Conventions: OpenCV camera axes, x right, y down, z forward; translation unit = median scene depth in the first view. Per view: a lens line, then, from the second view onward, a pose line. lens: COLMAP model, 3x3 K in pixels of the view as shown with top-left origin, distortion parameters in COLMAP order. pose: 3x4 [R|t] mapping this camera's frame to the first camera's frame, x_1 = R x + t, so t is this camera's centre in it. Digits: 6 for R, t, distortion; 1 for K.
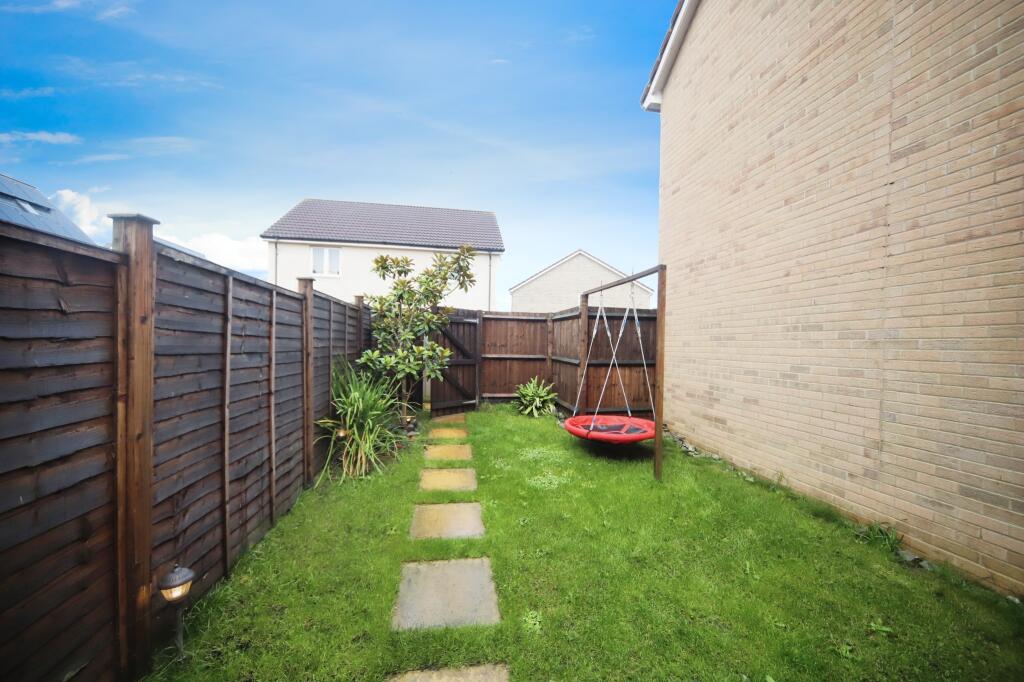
lens RADIAL K [[411.4, 0, 513.2], [0, 411.4, 345.3], [0, 0, 1]] dist [-0.000010, 0.000033]
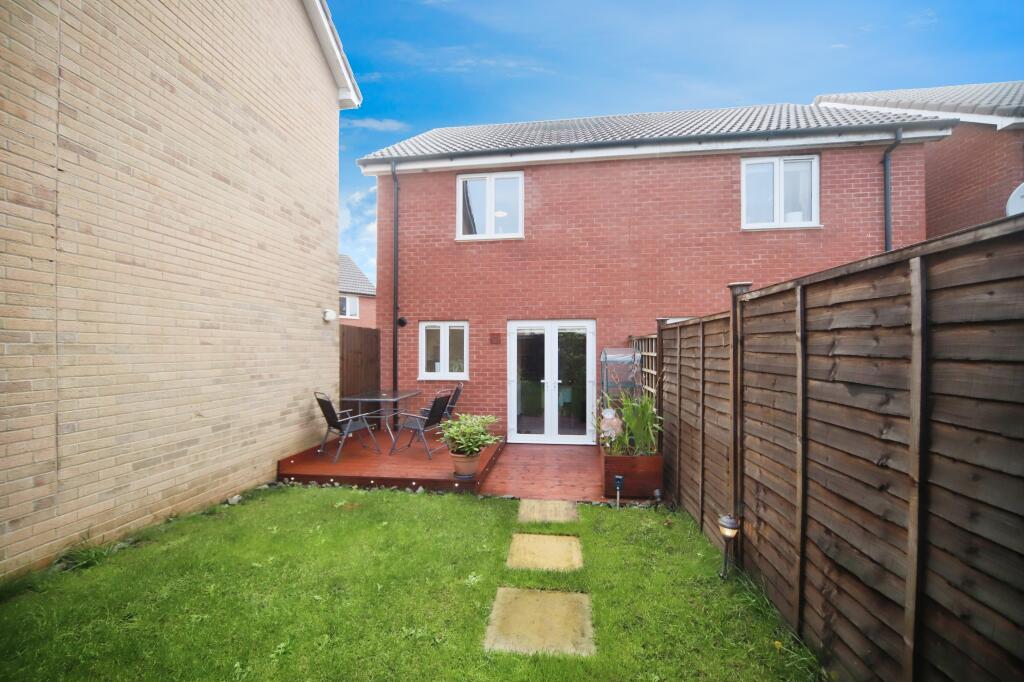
lens RADIAL K [[411.4, 0, 511.4], [0, 411.4, 346.5], [0, 0, 1]] dist [-0.000010, 0.000033]
pose [[-0.962701, -0.017483, 0.270001, -0.313897], [-0.018791, 0.999821, -0.002257, -0.027398], [-0.269913, -0.007247, -0.962857, 1.786186]]
